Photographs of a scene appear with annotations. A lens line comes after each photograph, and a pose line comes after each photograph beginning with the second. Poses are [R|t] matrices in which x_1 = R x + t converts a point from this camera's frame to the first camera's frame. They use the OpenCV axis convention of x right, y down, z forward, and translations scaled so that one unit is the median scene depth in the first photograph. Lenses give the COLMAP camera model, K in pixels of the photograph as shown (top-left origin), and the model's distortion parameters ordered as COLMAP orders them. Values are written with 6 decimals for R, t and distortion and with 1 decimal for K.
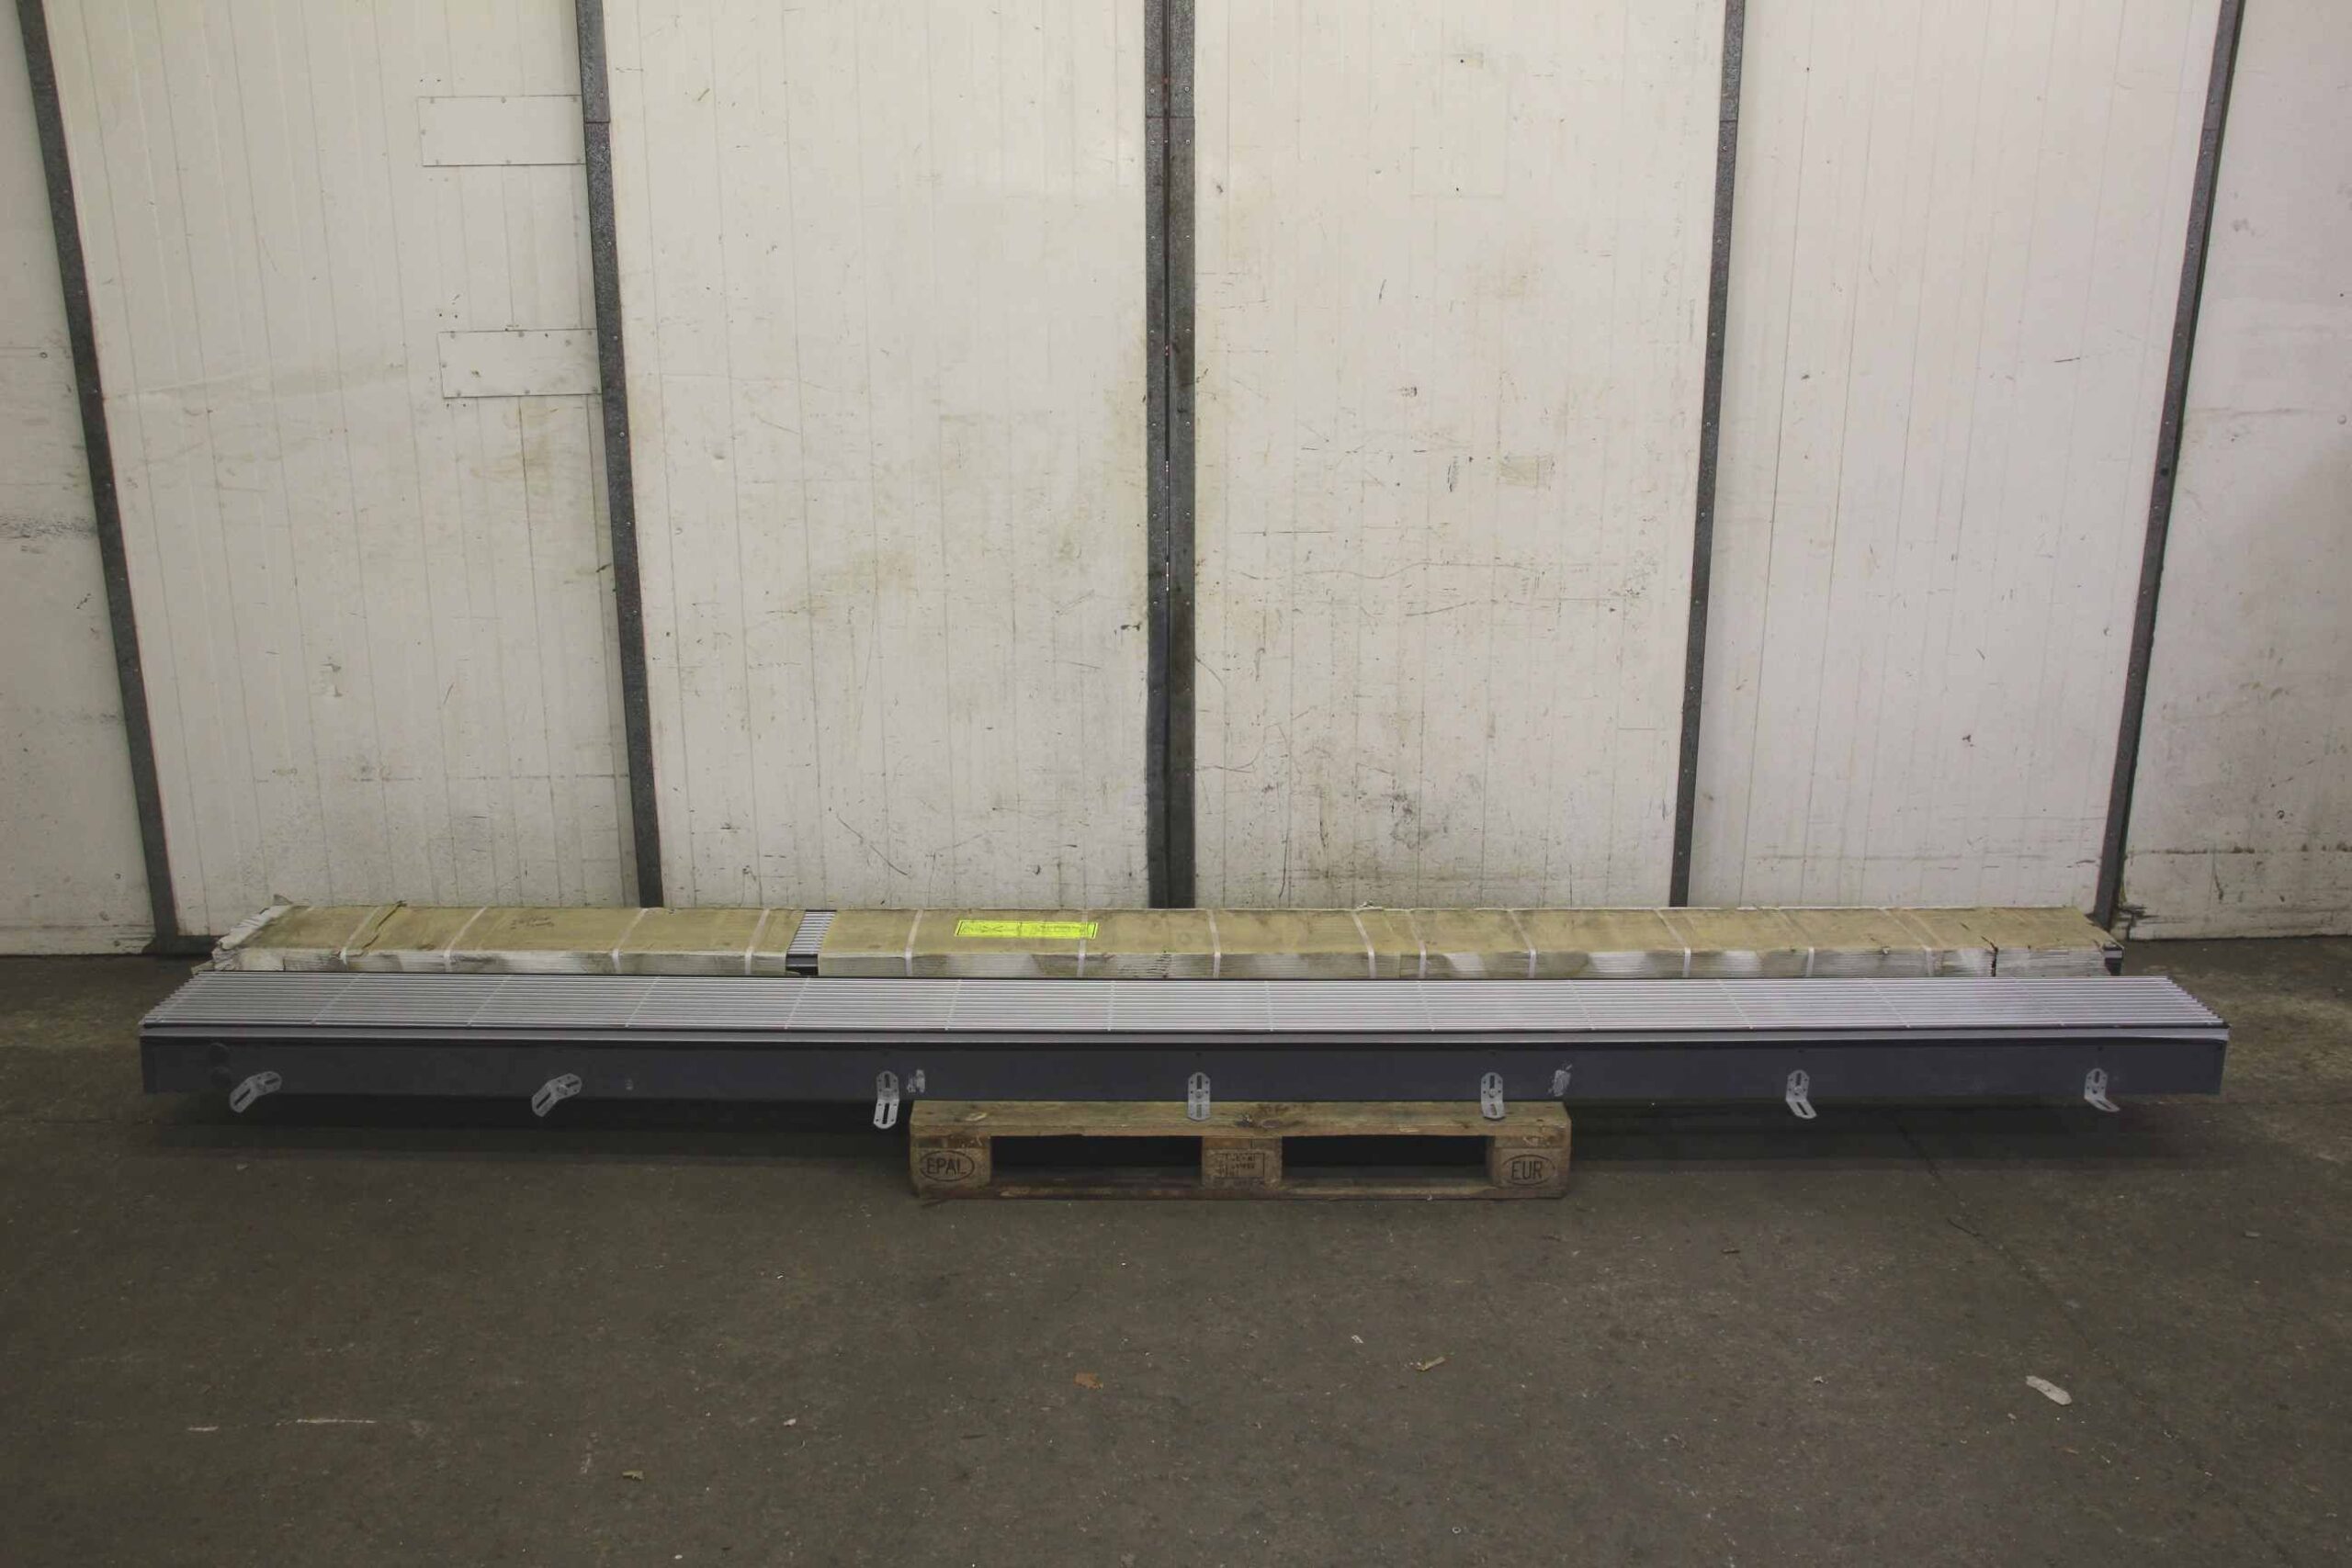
lens RADIAL K [[2032.5, 0, 1176.0], [0, 2032.5, 784.0], [0, 0, 1]] dist [-0.140774, 0.167239]
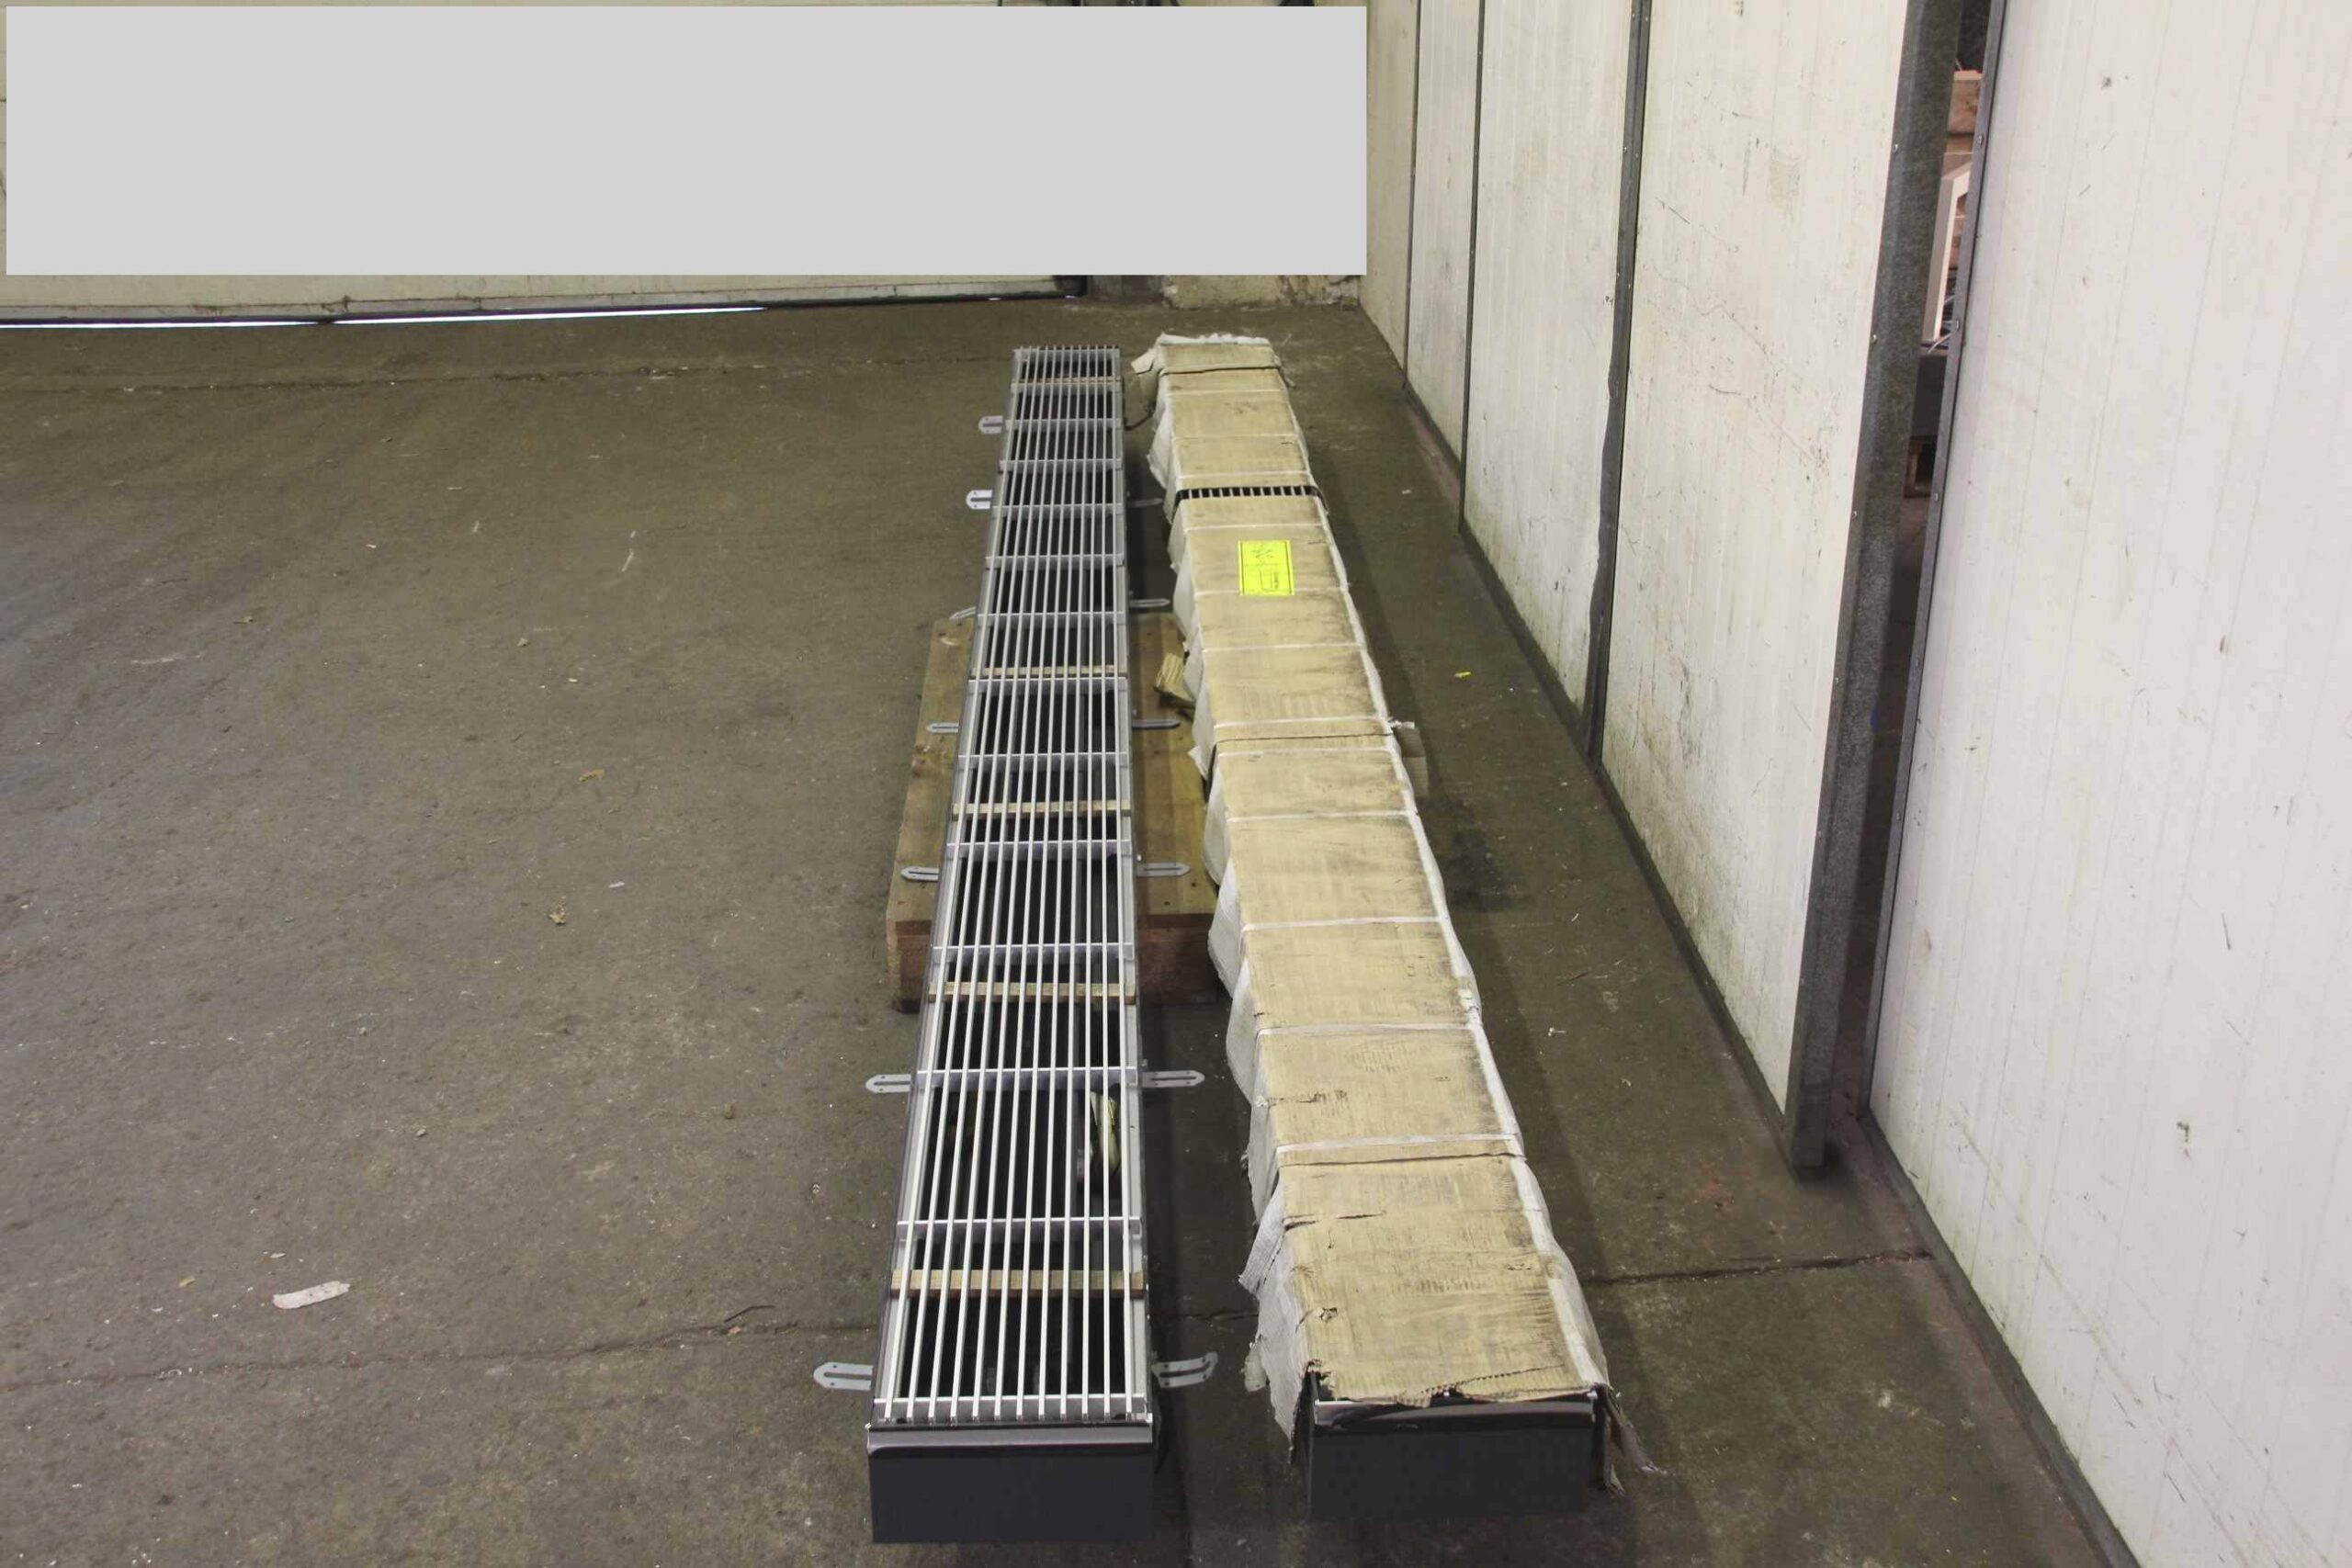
lens RADIAL K [[2359.9, 0, 1176.0], [0, 2359.9, 784.0], [0, 0, 1]] dist [-0.070157, 0.302622]
pose [[0.024547, 0.416214, -0.908935, 0.817143], [-0.266814, 0.878956, 0.395280, -0.218425], [0.963435, 0.232814, 0.132628, 0.788508]]
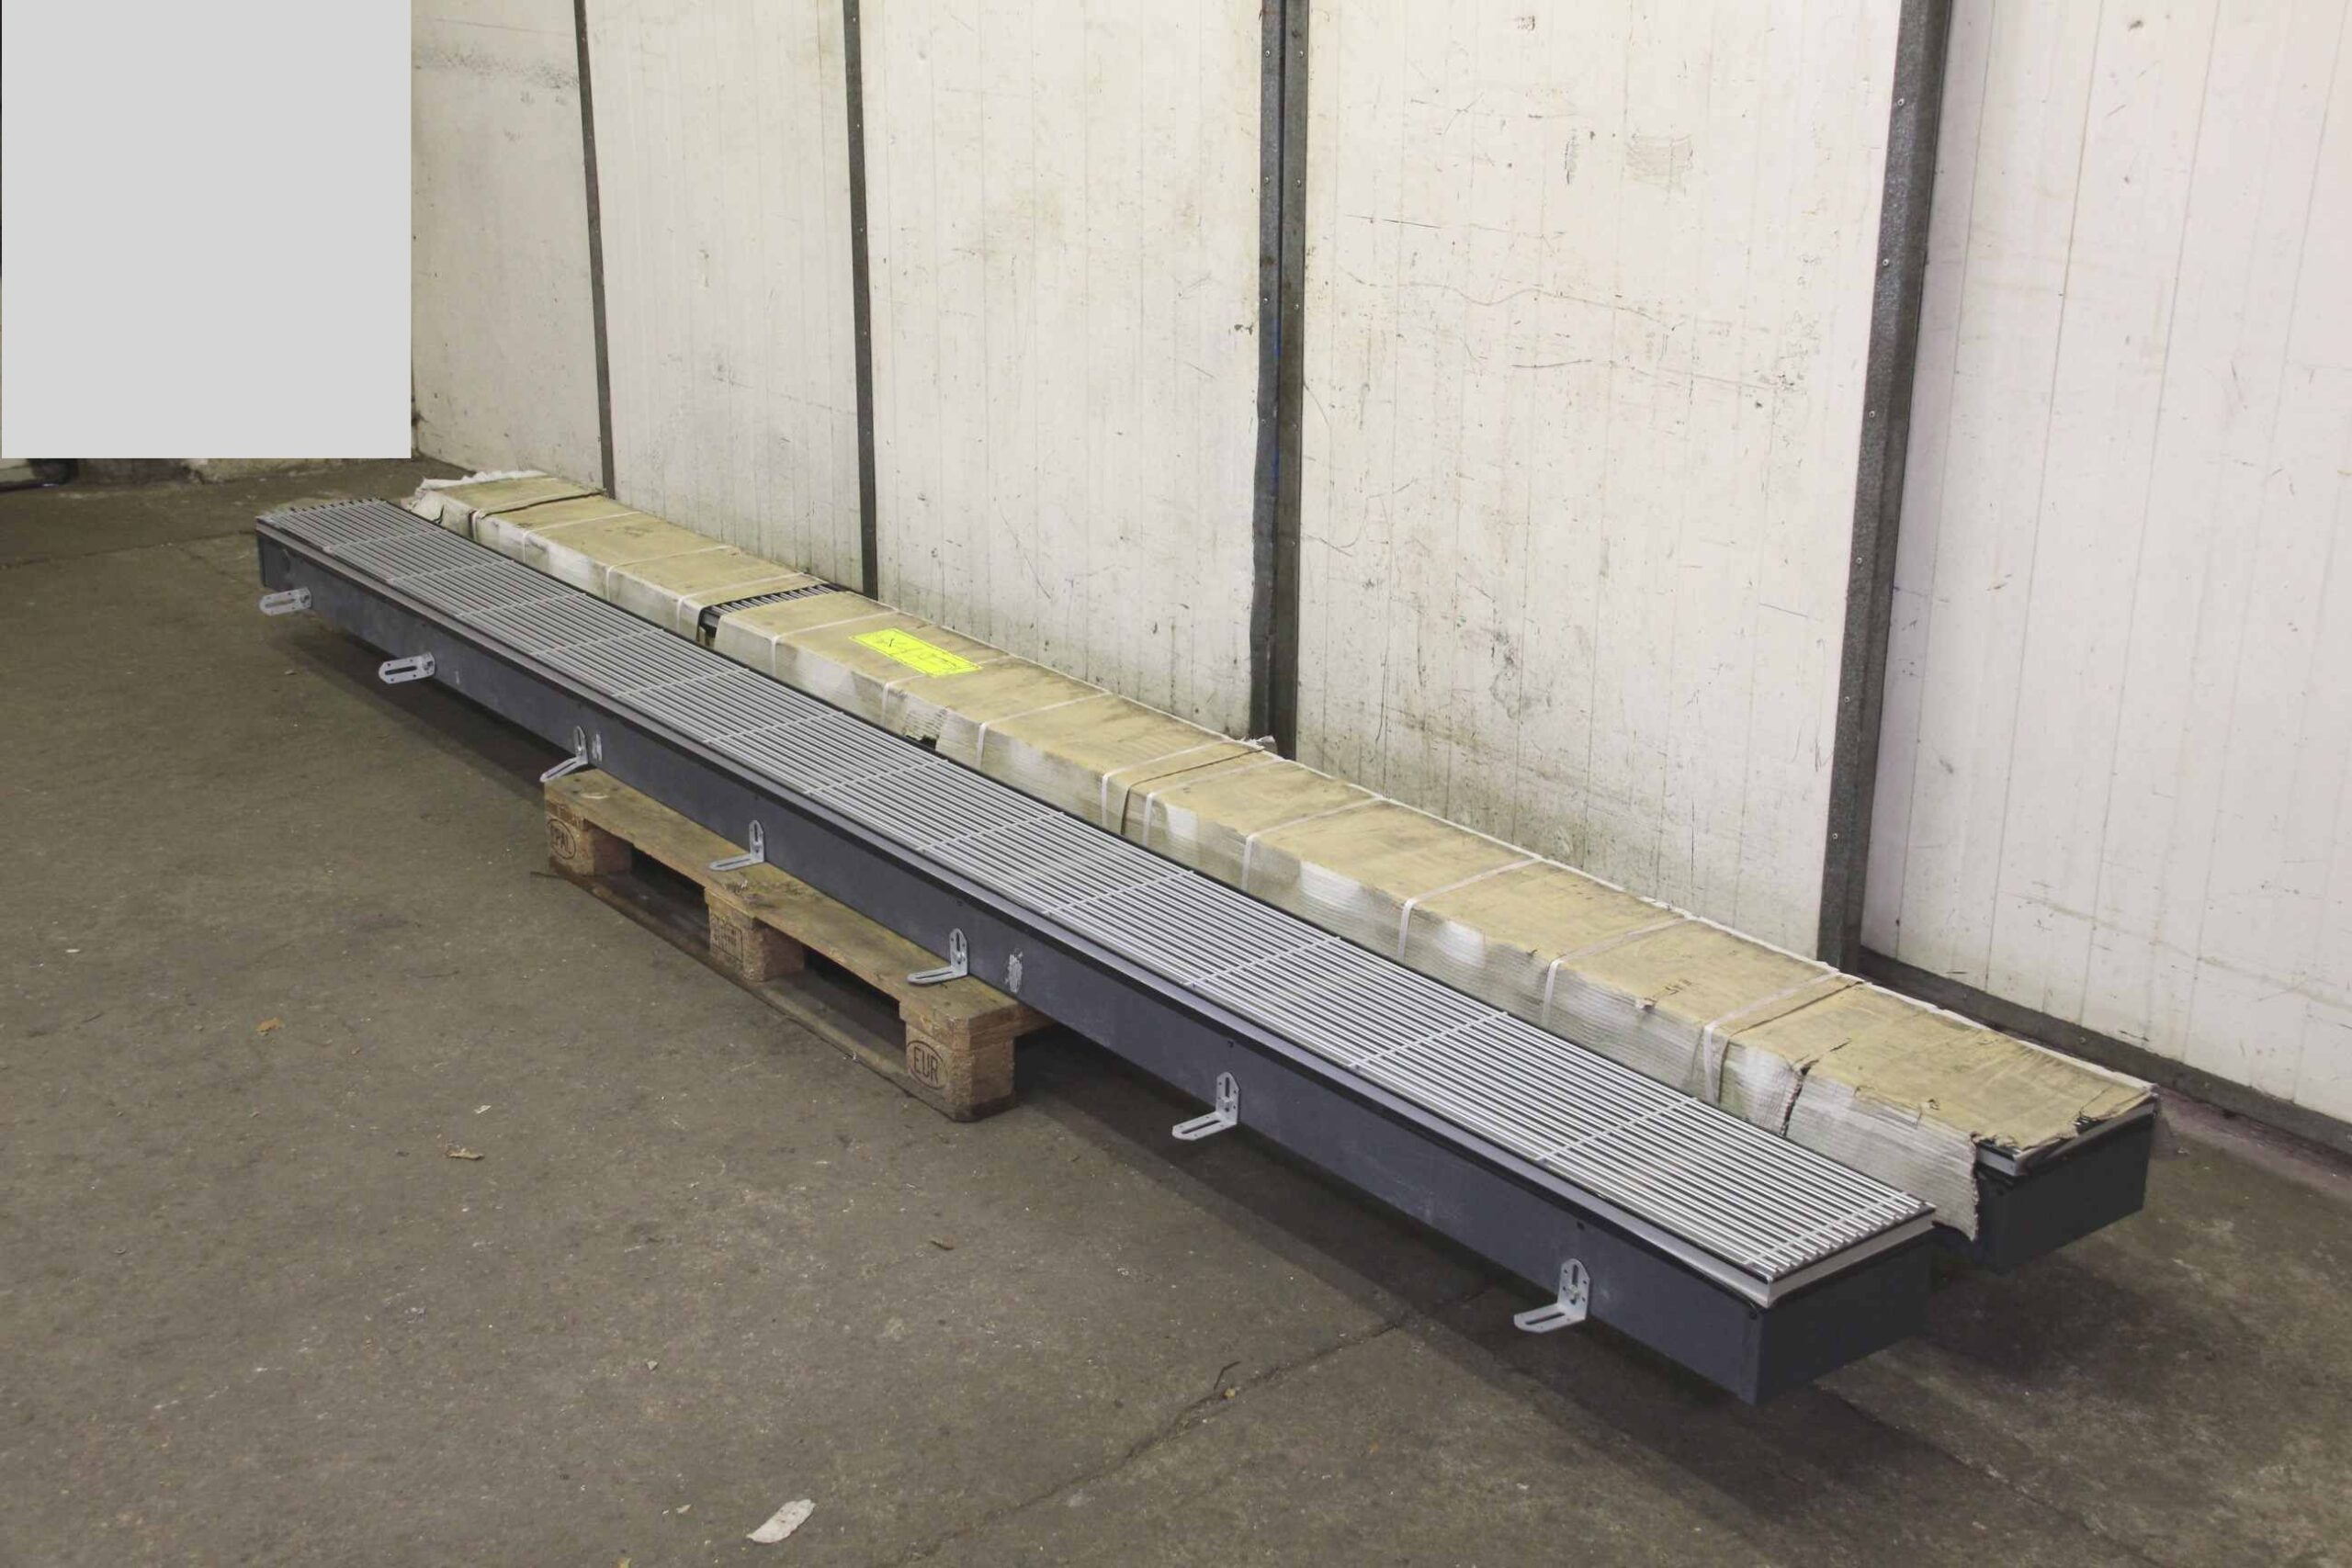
lens RADIAL K [[2749.6, 0, 1176.0], [0, 2749.6, 784.0], [0, 0, 1]] dist [-0.002116, 0.381170]
pose [[0.617112, 0.257430, -0.743574, 0.769840], [-0.223727, 0.963373, 0.147849, -0.060263], [0.754400, 0.075118, 0.652103, 0.333854]]
